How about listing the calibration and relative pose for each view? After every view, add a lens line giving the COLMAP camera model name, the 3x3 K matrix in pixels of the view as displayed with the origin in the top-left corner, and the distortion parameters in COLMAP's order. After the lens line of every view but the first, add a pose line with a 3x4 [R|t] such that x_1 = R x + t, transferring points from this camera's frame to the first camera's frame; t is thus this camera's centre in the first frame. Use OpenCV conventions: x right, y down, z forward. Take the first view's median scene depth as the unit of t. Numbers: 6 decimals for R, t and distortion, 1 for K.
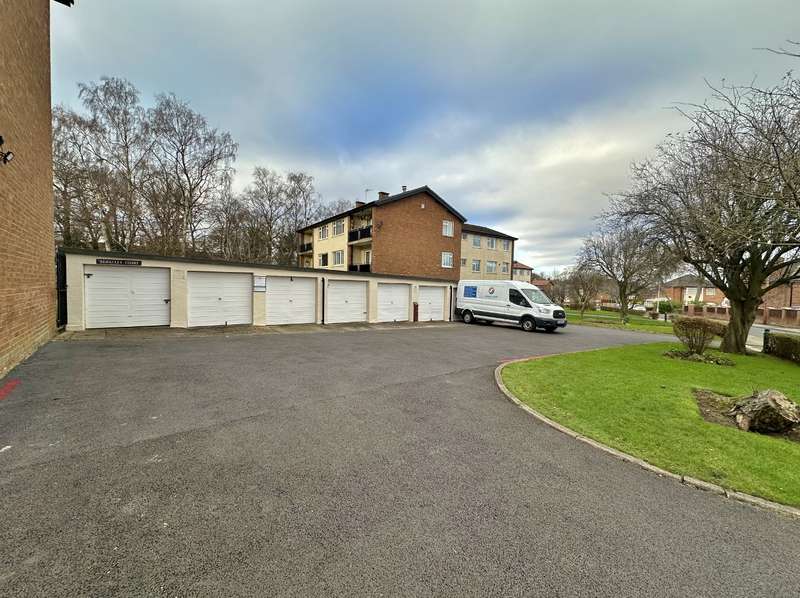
lens RADIAL K [[319.9, 0, 400.0], [0, 319.9, 299.0], [0, 0, 1]] dist [-0.000923, -0.000264]
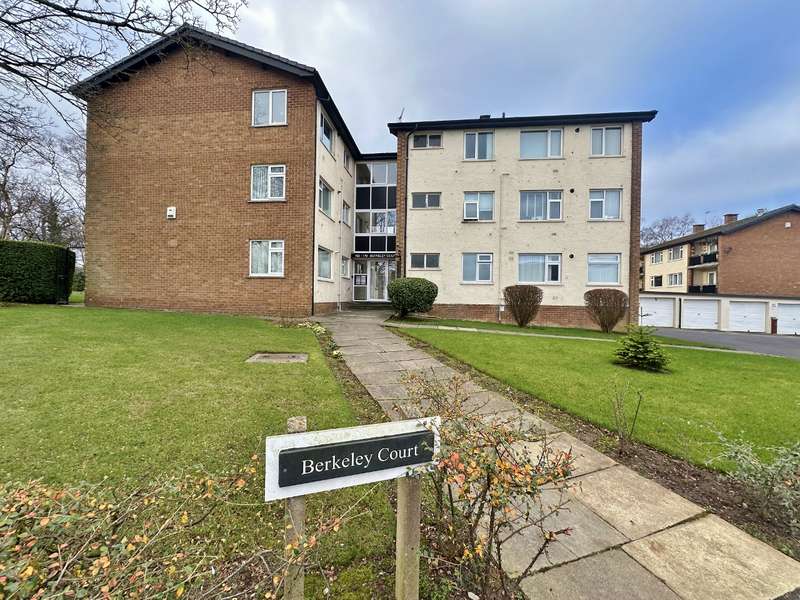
lens RADIAL K [[319.9, 0, 400.0], [0, 319.9, 300.0], [0, 0, 1]] dist [-0.000923, -0.000264]
pose [[0.668941, -0.001622, -0.743313, 0.001157], [-0.036784, 0.998700, -0.035282, 0.026082], [0.742404, 0.050944, 0.668012, -0.571424]]
